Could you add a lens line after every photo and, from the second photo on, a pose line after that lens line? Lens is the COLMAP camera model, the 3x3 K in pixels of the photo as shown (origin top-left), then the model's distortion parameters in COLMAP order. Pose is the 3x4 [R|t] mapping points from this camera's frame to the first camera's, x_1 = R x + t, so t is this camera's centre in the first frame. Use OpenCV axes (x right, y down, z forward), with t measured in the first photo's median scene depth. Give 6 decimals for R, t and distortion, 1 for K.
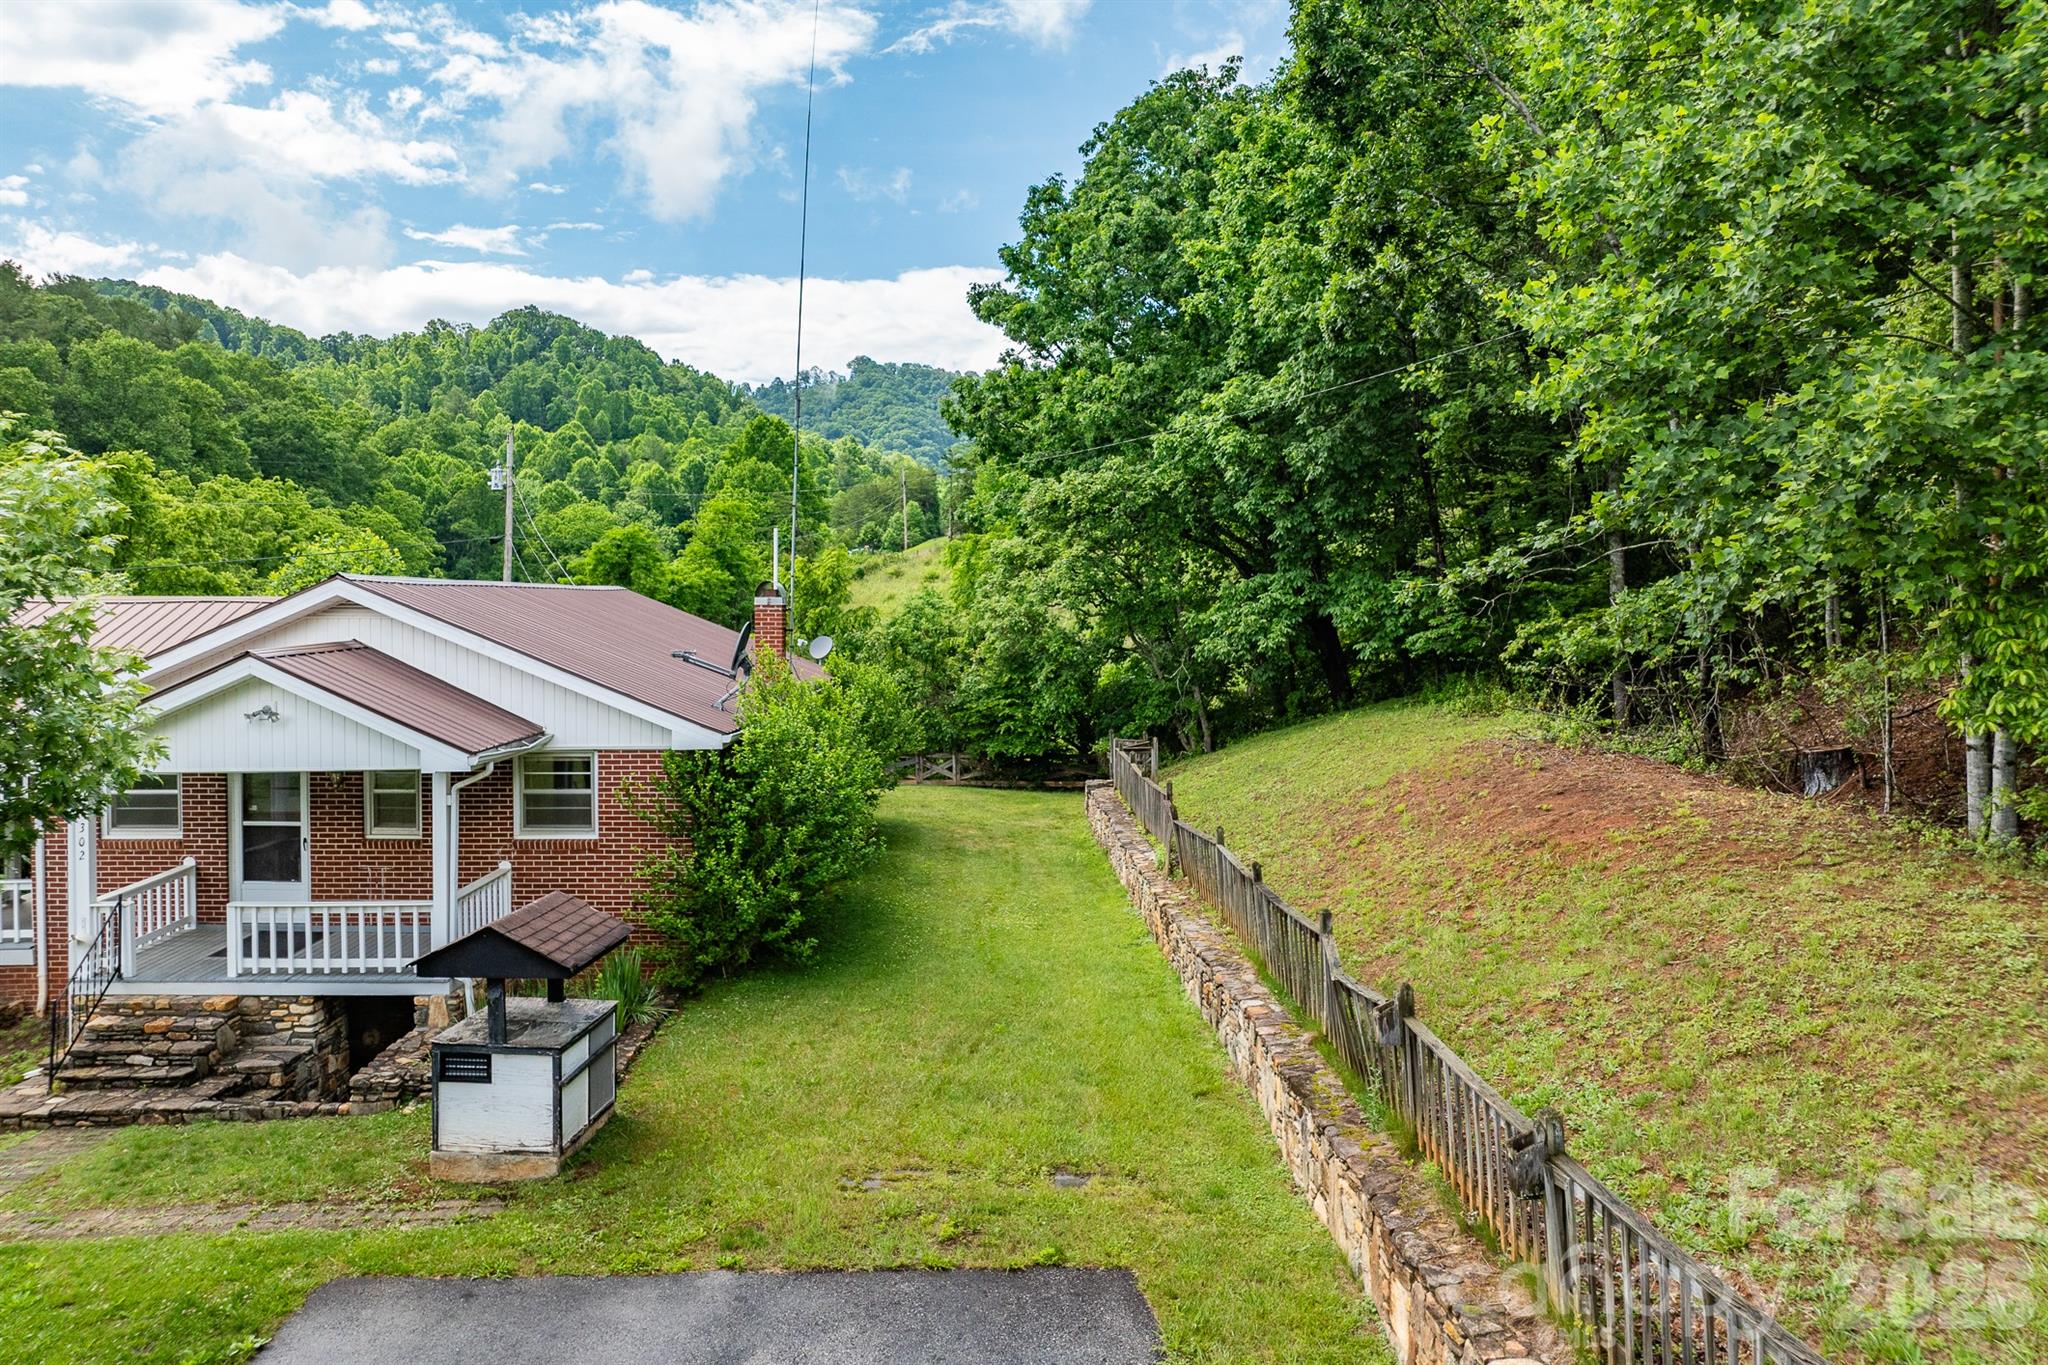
lens RADIAL K [[1467.4, 0, 1022.1], [0, 1467.4, 619.7], [0, 0, 1]] dist [-0.049228, 0.006583]
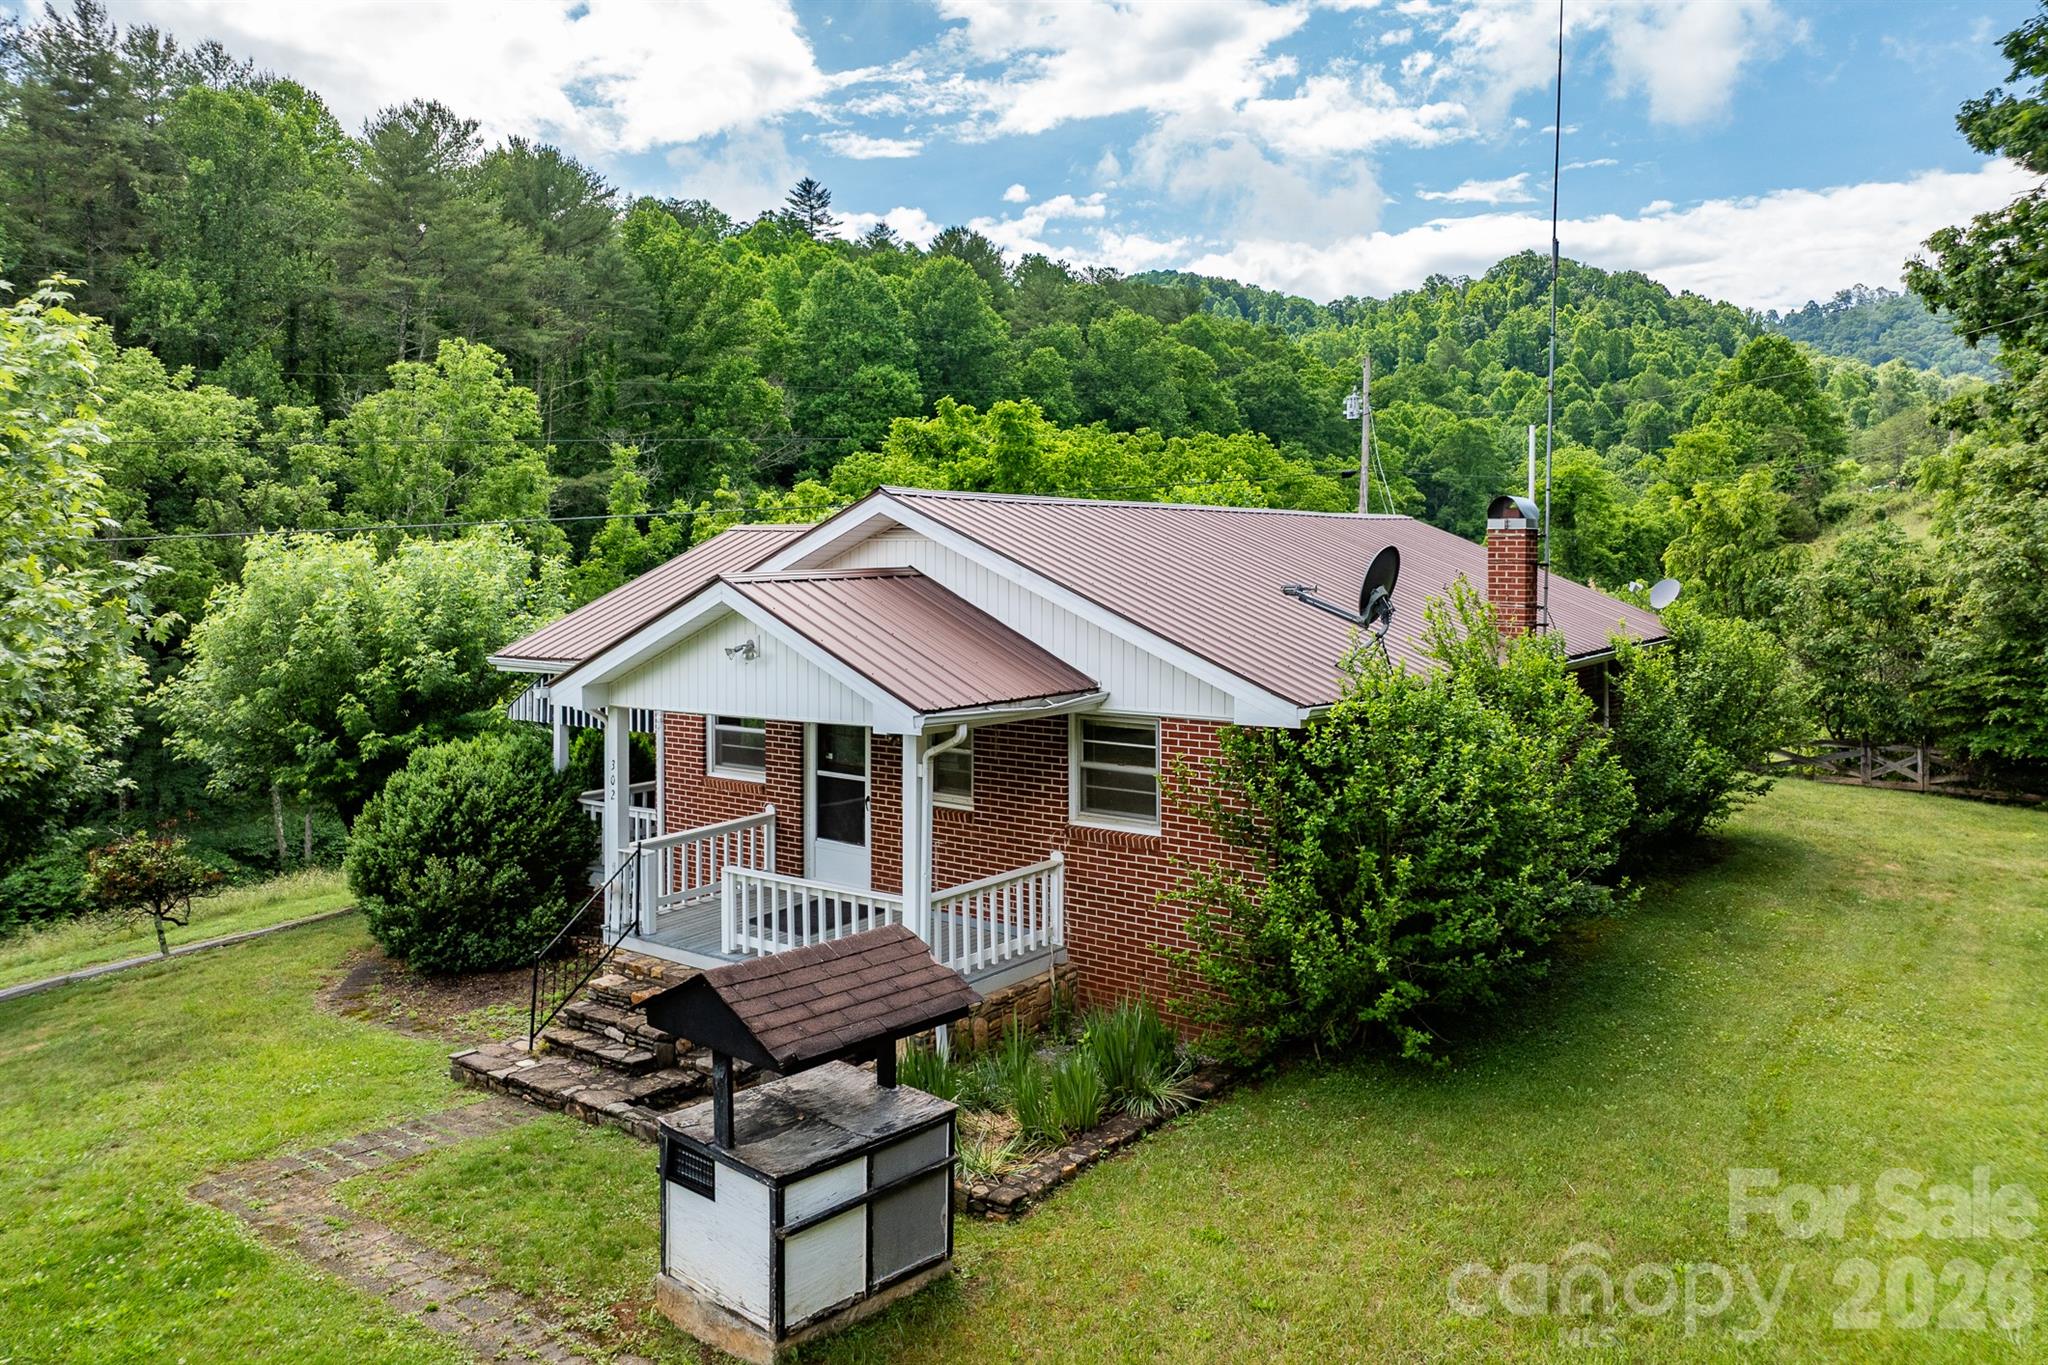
lens RADIAL K [[1470.1, 0, 996.4], [0, 1470.1, 570.8], [0, 0, 1]] dist [-0.037827, 0.000437]
pose [[0.778412, 0.008017, -0.627703, 0.047191], [-0.008132, 0.999963, 0.002687, 0.005963], [0.627701, 0.003013, 0.778448, 0.157838]]
